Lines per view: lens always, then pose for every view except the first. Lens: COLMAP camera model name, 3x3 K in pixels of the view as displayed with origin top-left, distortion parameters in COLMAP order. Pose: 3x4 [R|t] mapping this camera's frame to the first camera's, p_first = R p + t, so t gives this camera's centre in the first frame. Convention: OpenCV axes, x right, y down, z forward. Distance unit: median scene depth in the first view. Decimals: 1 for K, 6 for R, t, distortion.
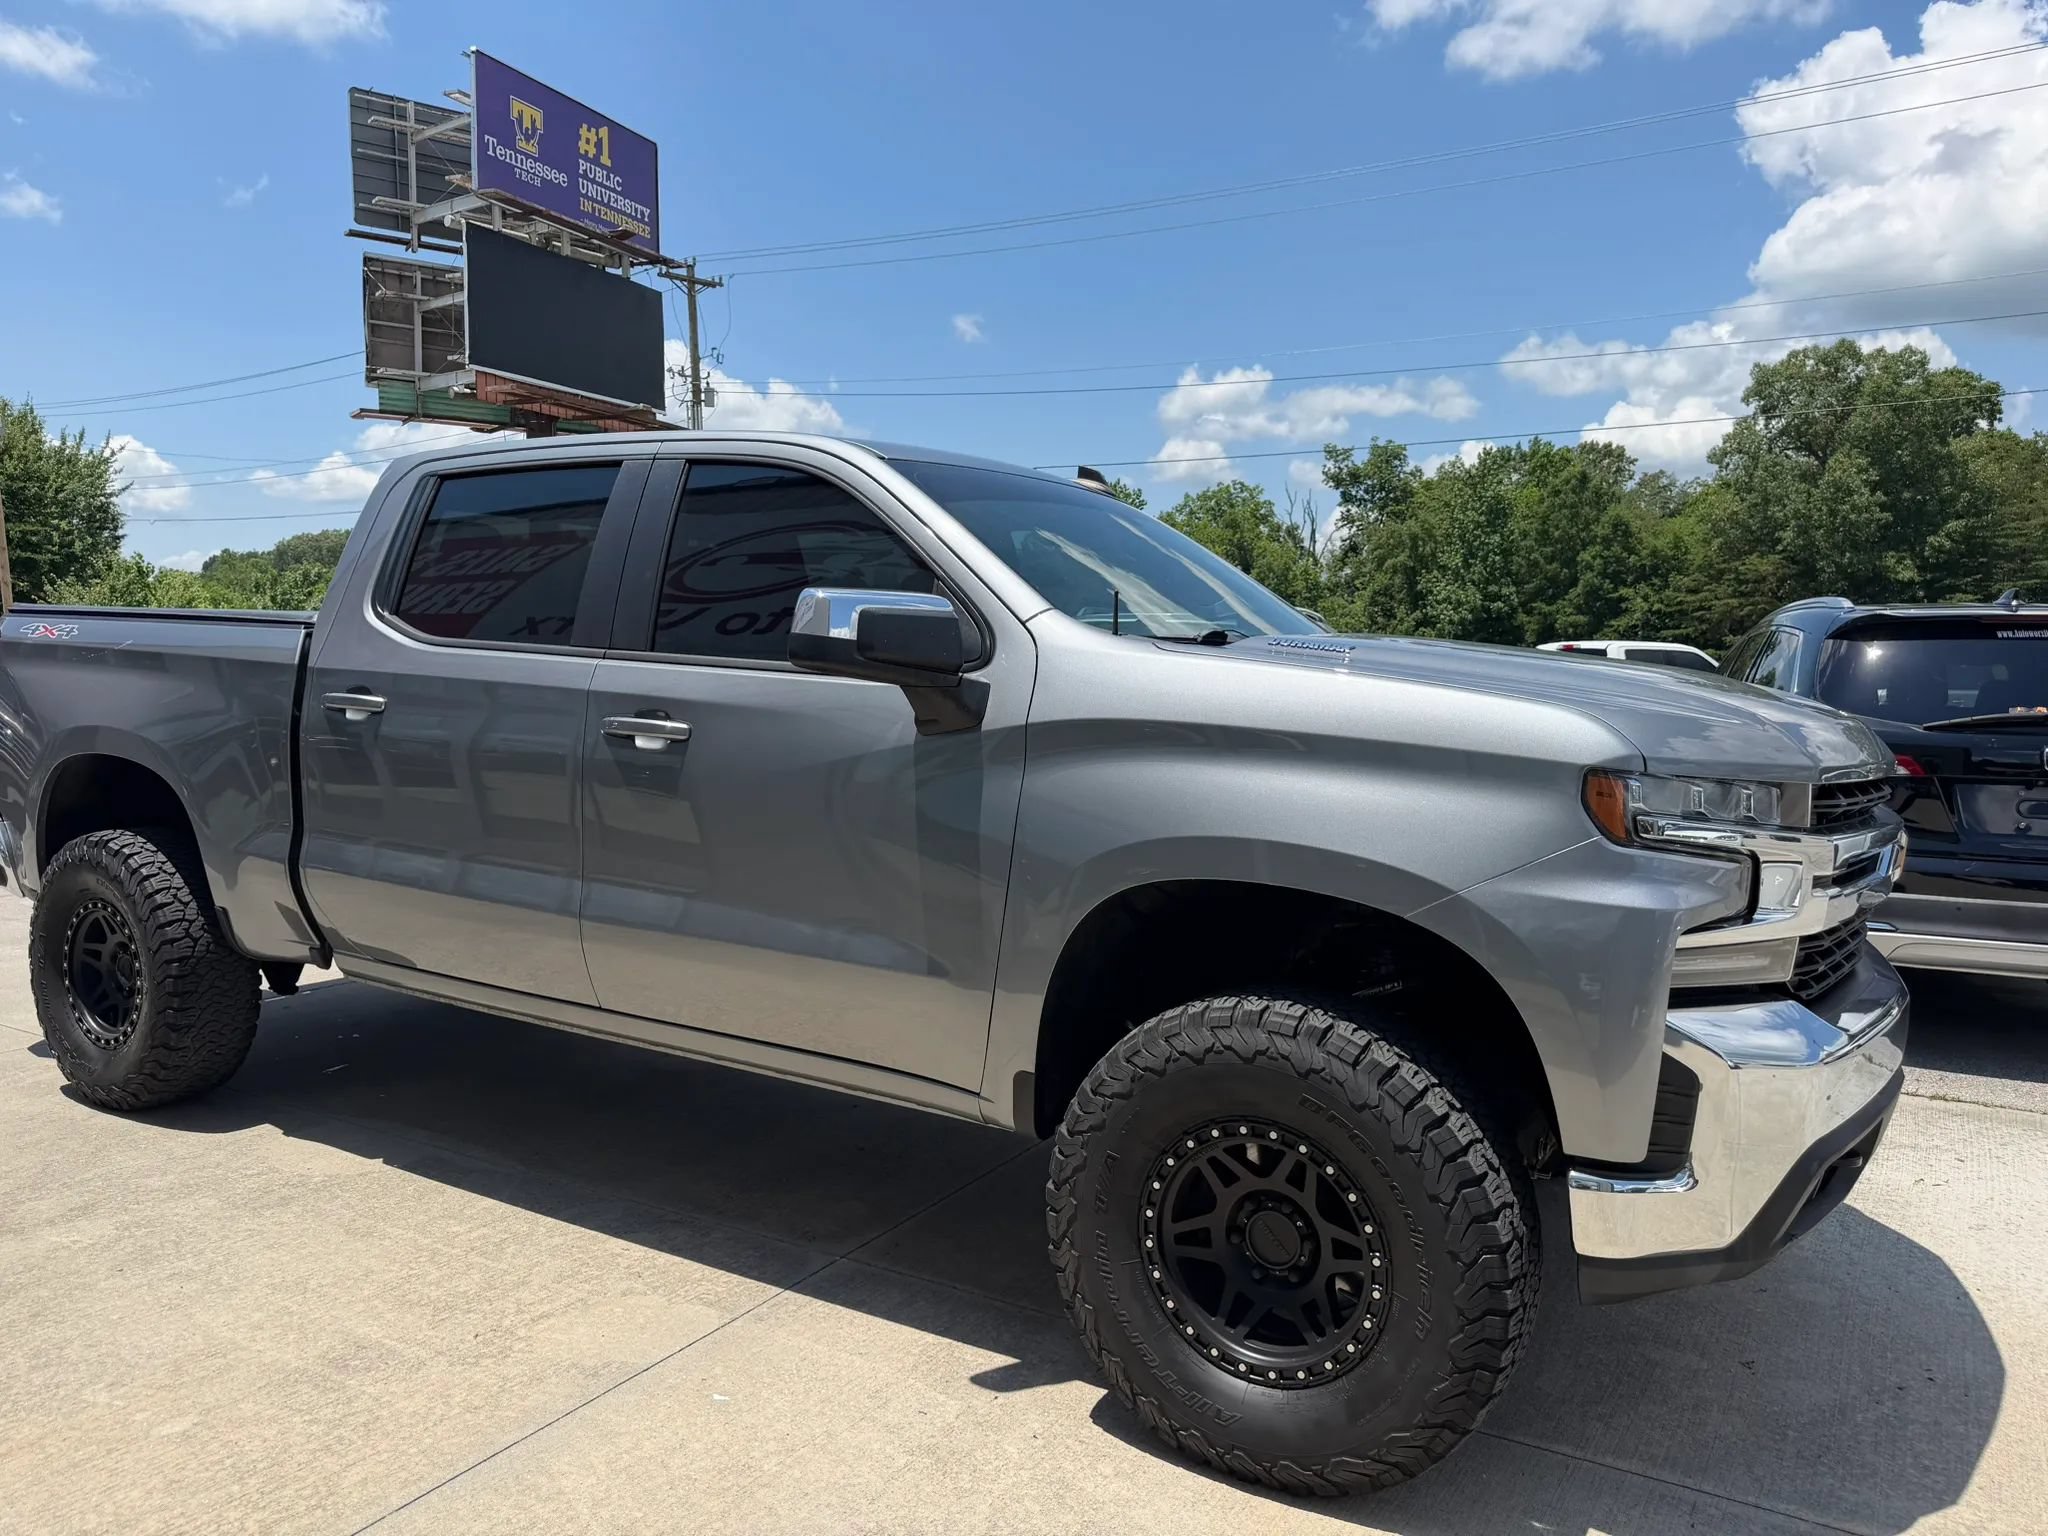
lens RADIAL K [[1462.3, 0, 1048.9], [0, 1462.3, 769.9], [0, 0, 1]] dist [0.008342, -0.012023]
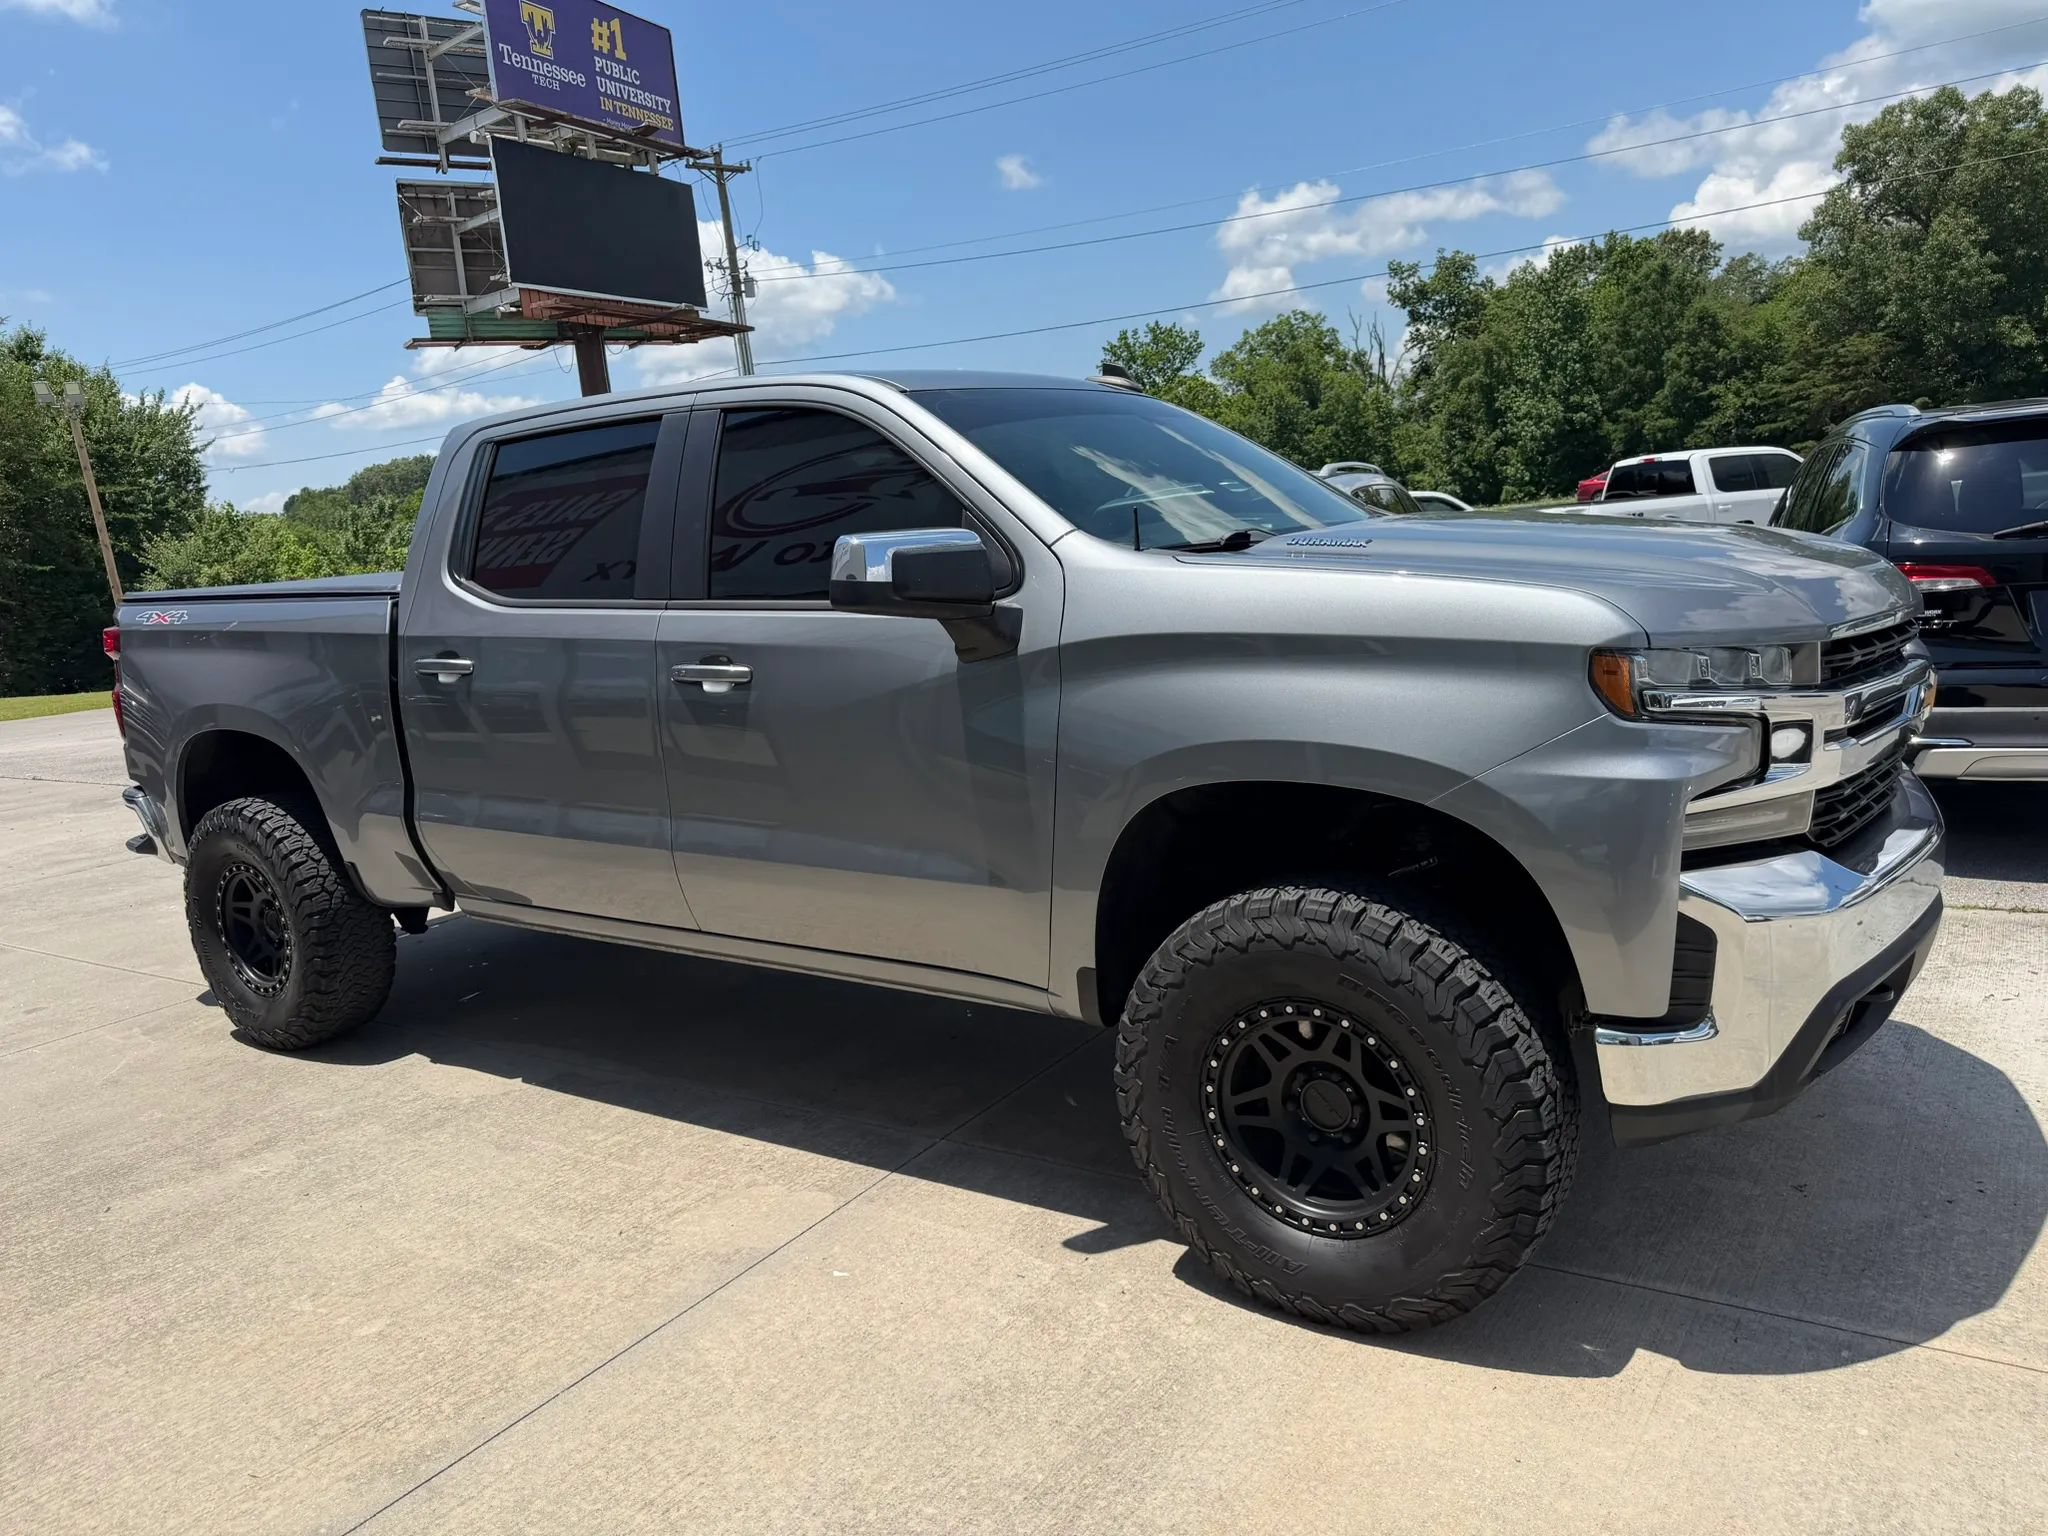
lens RADIAL K [[1461.3, 0, 1024.7], [0, 1461.3, 773.1], [0, 0, 1]] dist [0.015486, -0.021266]
pose [[0.993478, -0.083859, -0.077259, 0.026608], [0.090723, 0.991792, 0.090097, -0.029182], [0.069069, -0.096518, 0.992932, -0.045965]]
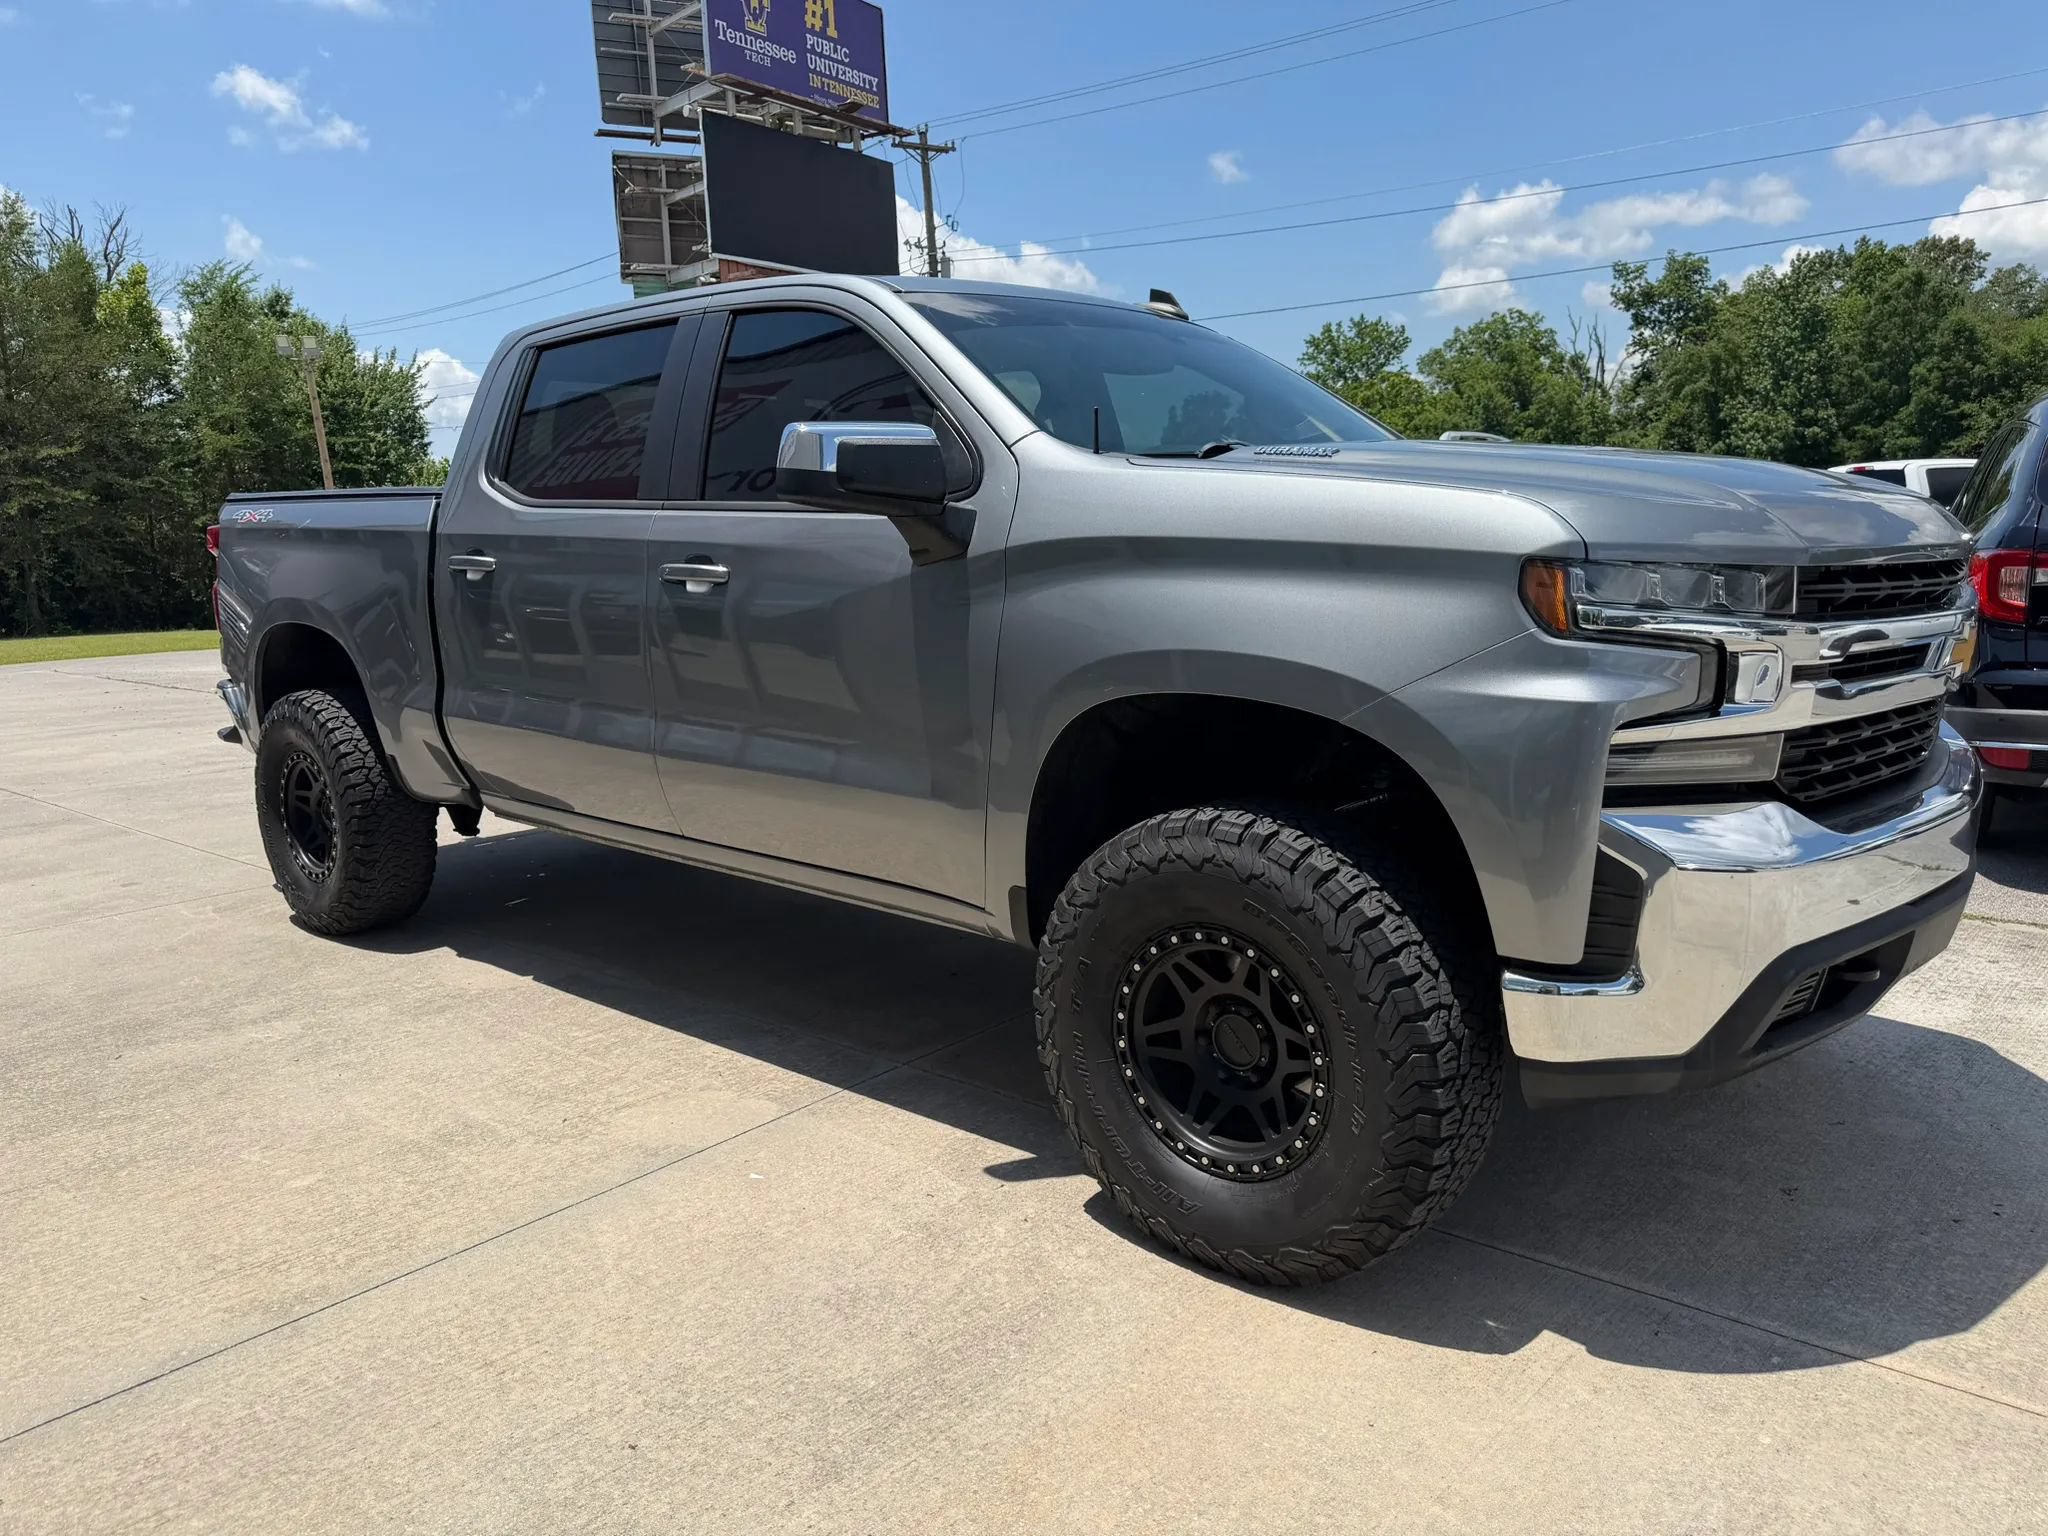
lens RADIAL K [[1465.9, 0, 1019.2], [0, 1465.9, 769.7], [0, 0, 1]] dist [0.014662, -0.020468]
pose [[0.980428, -0.015683, -0.196255, 0.152743], [0.033316, 0.995662, 0.086873, 0.028029], [0.194041, -0.091711, 0.976697, -0.006859]]
